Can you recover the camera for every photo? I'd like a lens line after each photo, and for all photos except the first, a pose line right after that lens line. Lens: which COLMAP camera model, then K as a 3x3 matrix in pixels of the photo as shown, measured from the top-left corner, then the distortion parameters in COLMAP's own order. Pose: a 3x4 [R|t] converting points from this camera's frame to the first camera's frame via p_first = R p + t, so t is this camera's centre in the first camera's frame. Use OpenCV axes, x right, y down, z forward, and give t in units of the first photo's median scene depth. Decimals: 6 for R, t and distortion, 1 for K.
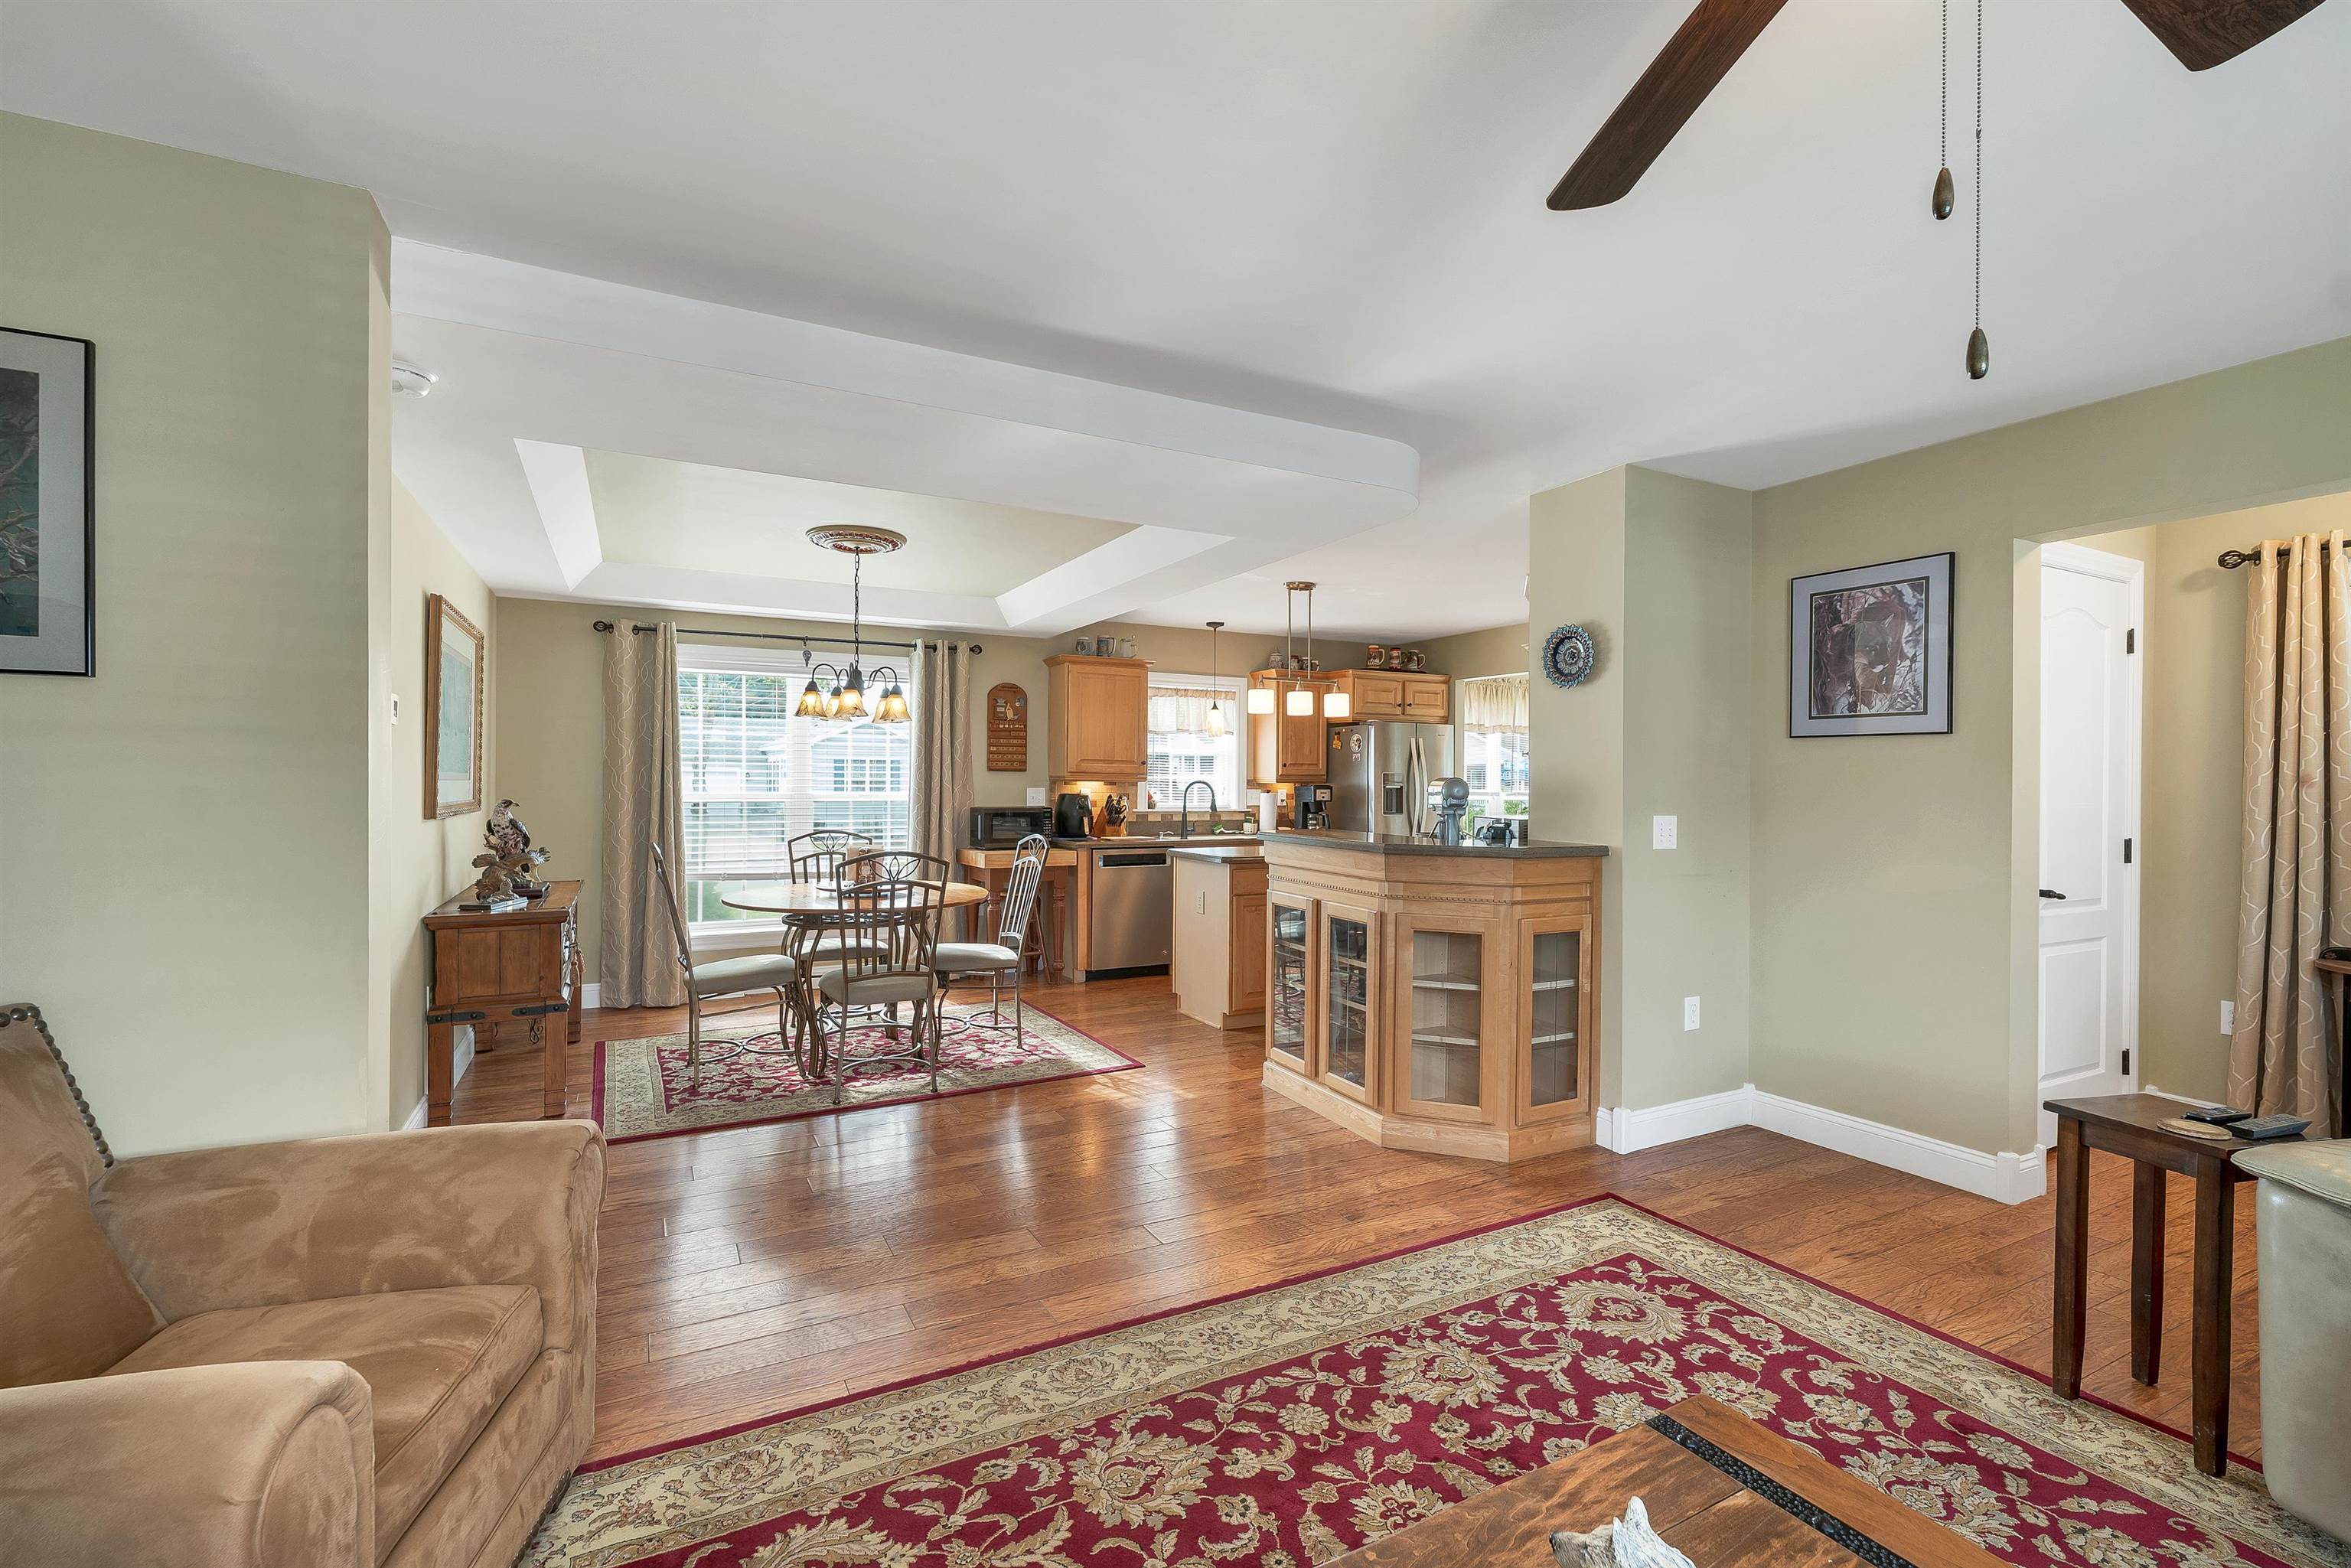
lens RADIAL K [[1008.4, 0, 1175.5], [0, 1008.4, 784.0], [0, 0, 1]] dist [-0.000952, 0.000081]
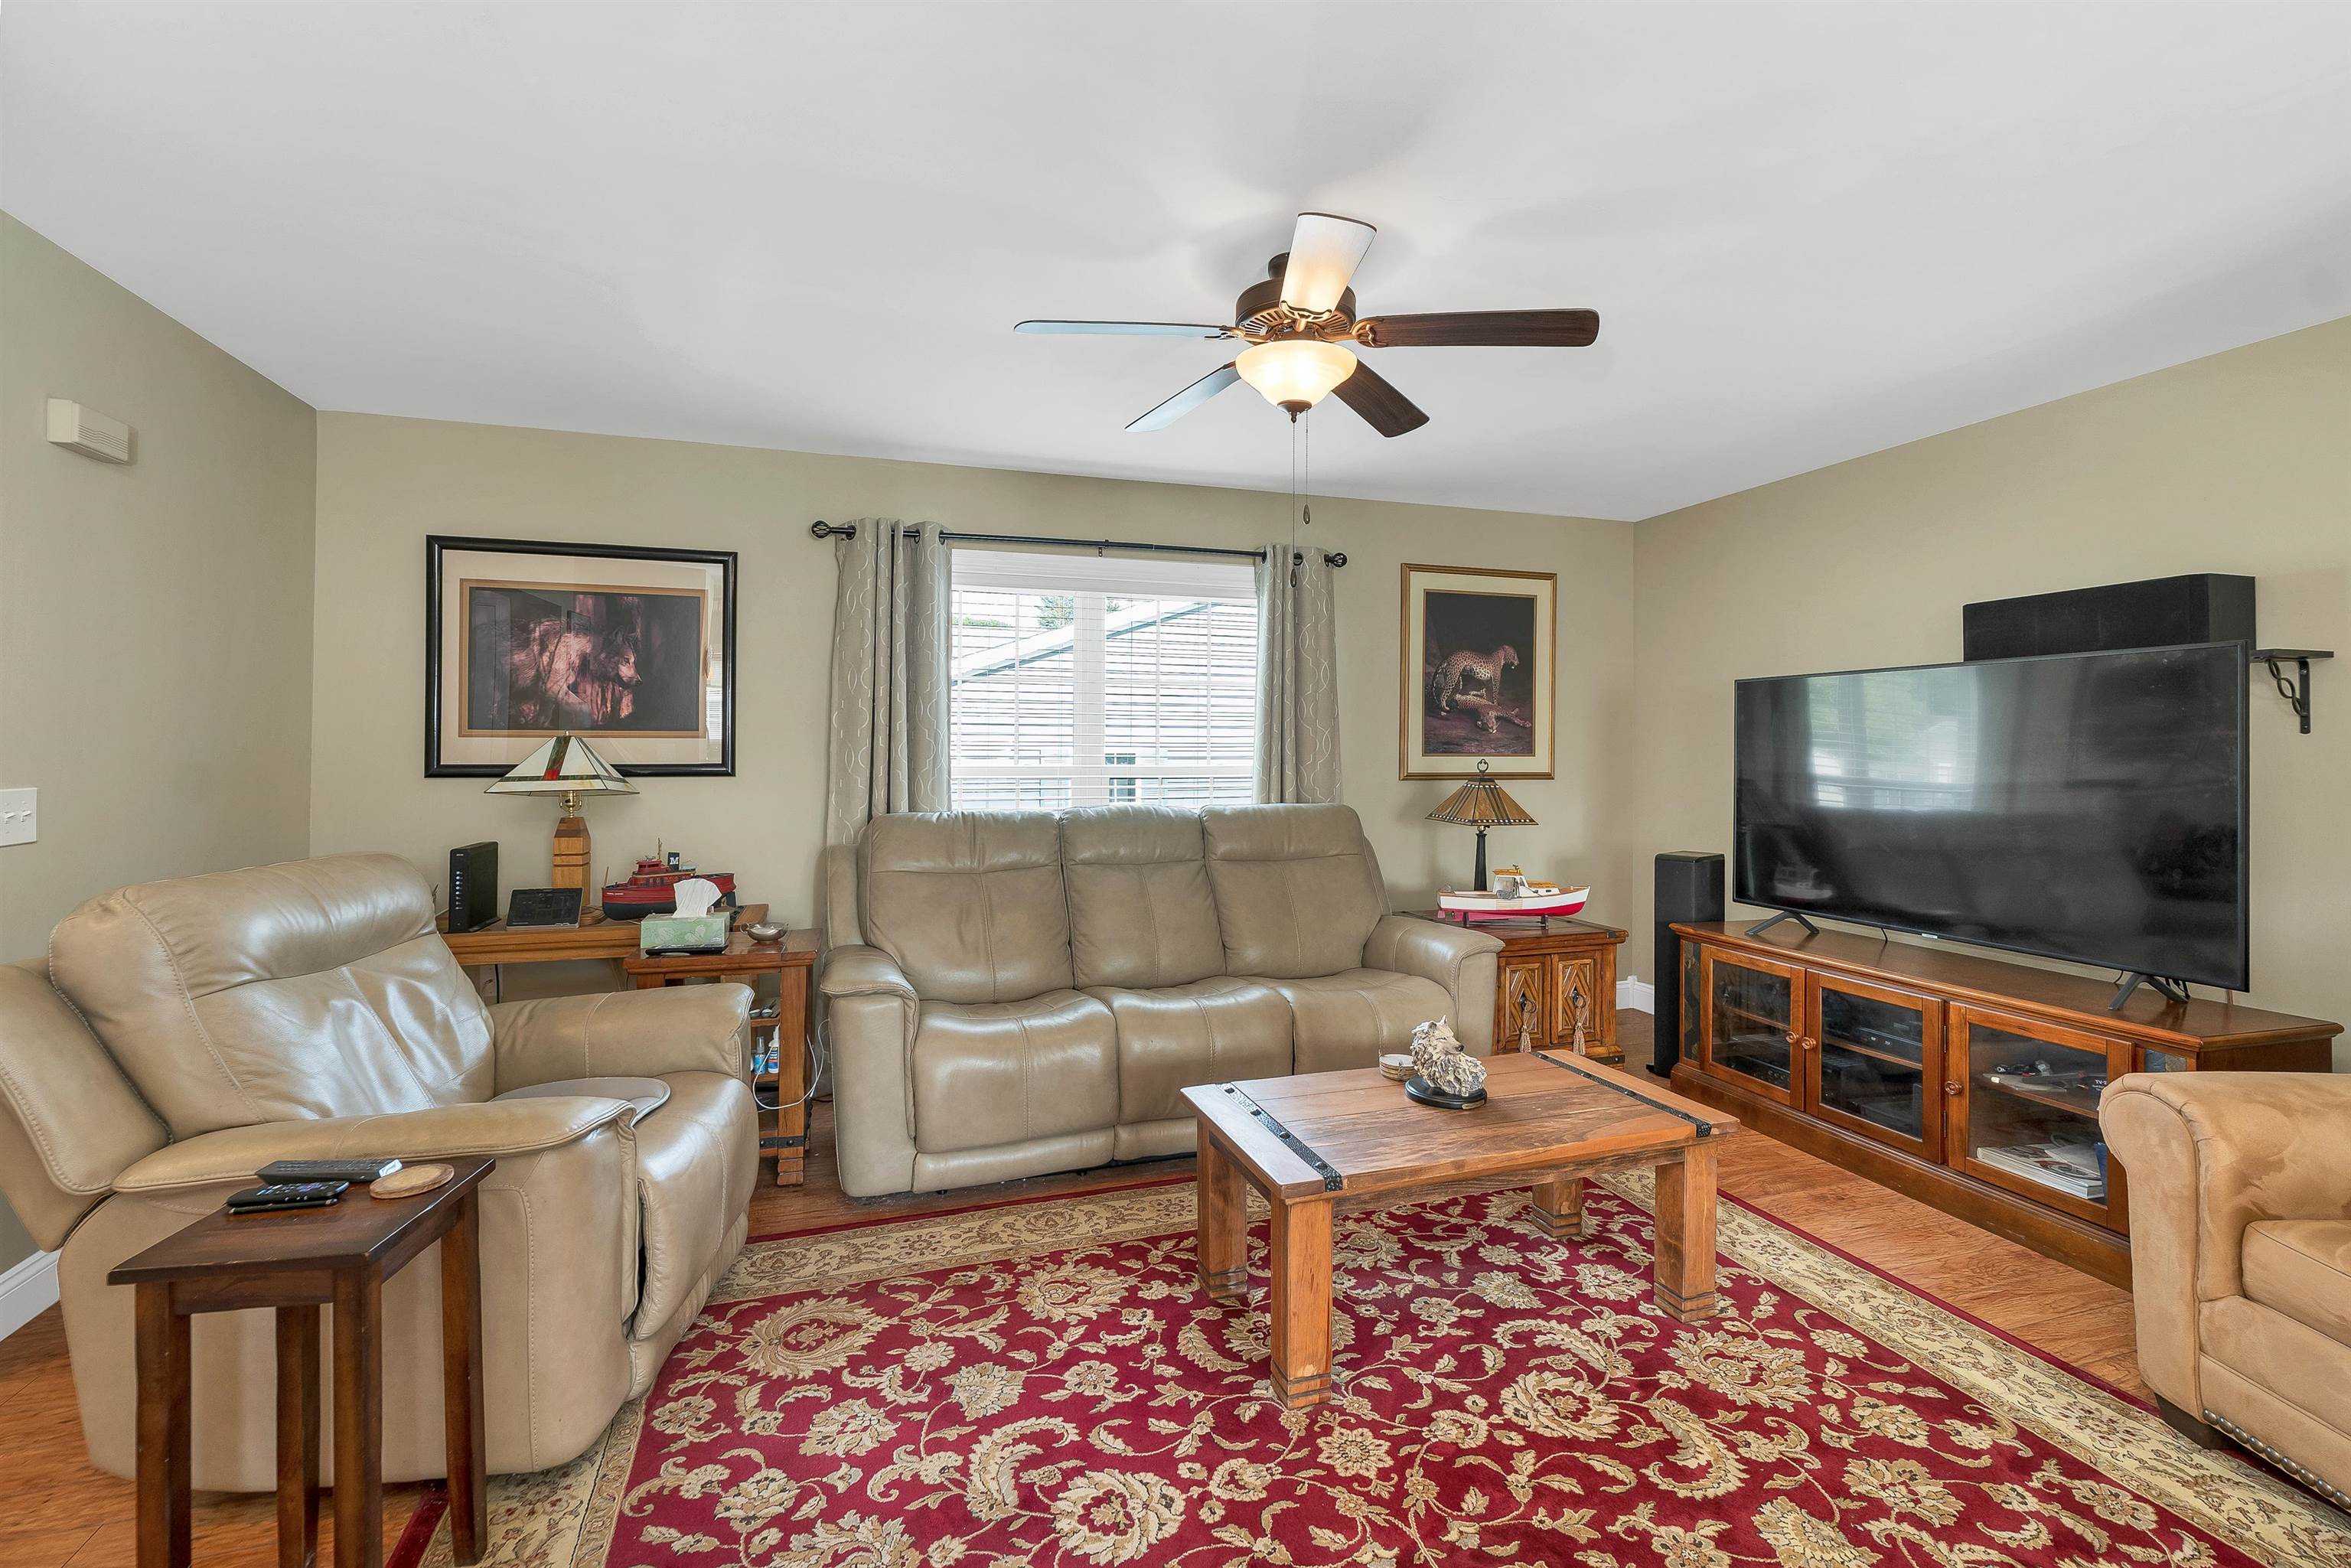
lens RADIAL K [[1007.3, 0, 1170.5], [0, 1007.3, 735.4], [0, 0, 1]] dist [0.001096, -0.000064]
pose [[-0.984485, -0.004095, 0.175418, 0.217679], [-0.006956, 0.999853, -0.015702, 0.006381], [-0.175328, -0.016678, -0.984369, 1.206619]]
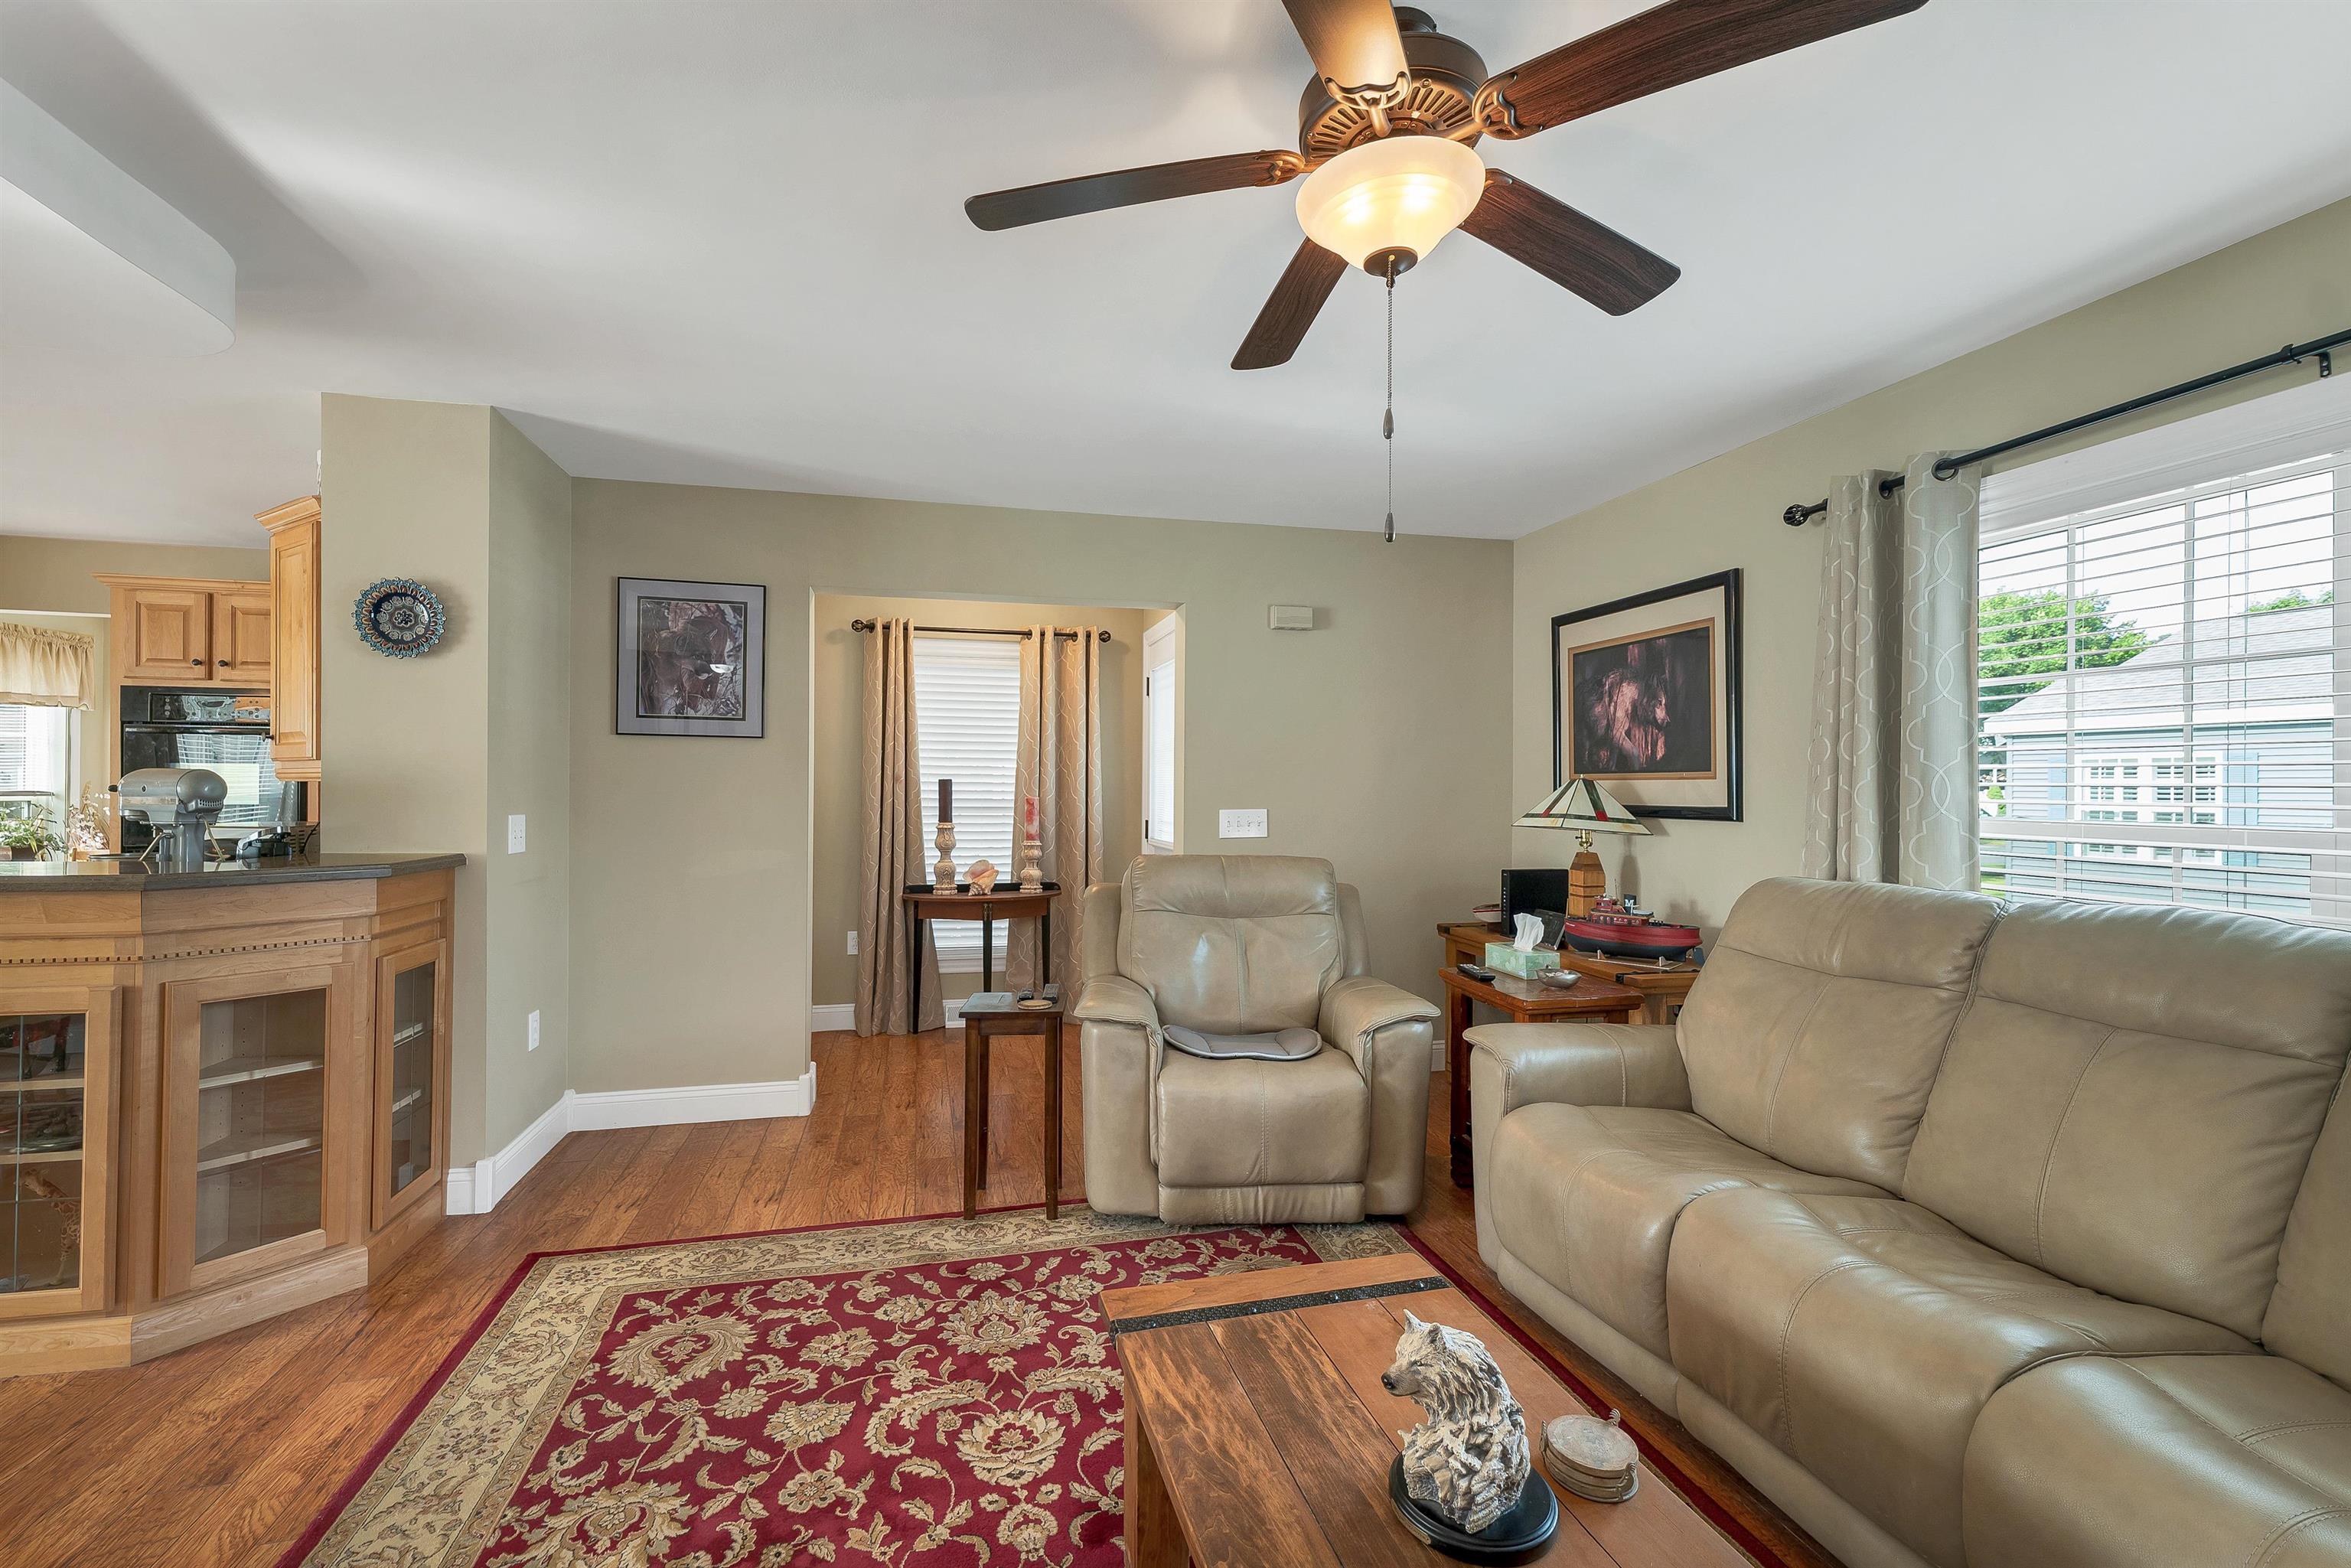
lens RADIAL K [[987.7, 0, 1149.1], [0, 987.7, 785.2], [0, 0, 1]] dist [-0.000971, 0.000094]
pose [[0.247493, -0.002417, 0.968887, -0.300989], [-0.004292, 0.999984, 0.003591, -0.000925], [-0.968880, -0.005048, 0.247479, 0.329884]]
